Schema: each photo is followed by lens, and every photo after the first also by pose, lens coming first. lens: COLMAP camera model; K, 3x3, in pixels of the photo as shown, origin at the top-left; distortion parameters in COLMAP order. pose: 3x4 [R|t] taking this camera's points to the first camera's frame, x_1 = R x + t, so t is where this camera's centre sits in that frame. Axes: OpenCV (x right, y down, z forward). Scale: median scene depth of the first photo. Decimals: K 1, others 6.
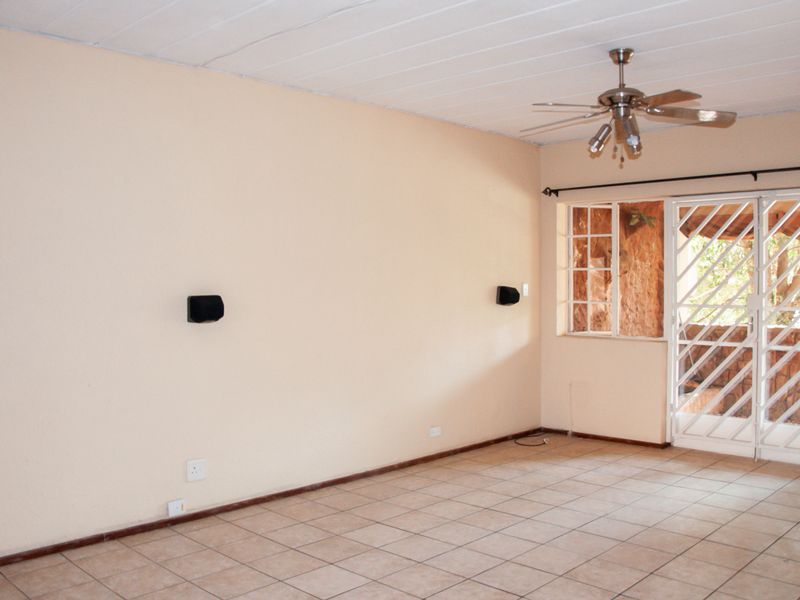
lens RADIAL K [[700.5, 0, 408.4], [0, 700.5, 315.8], [0, 0, 1]] dist [-0.172976, 0.147458]
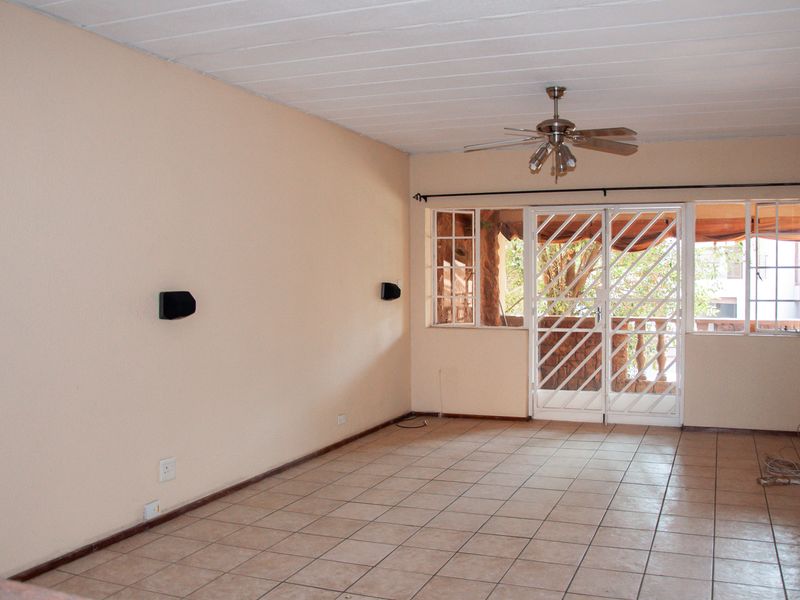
lens RADIAL K [[700.5, 0, 408.4], [0, 700.5, 315.8], [0, 0, 1]] dist [-0.172976, 0.147458]
pose [[0.928904, -0.018162, 0.369876, -0.277203], [0.017273, 0.999834, 0.005715, 0.003864], [-0.369919, 0.001080, 0.929064, -0.030241]]
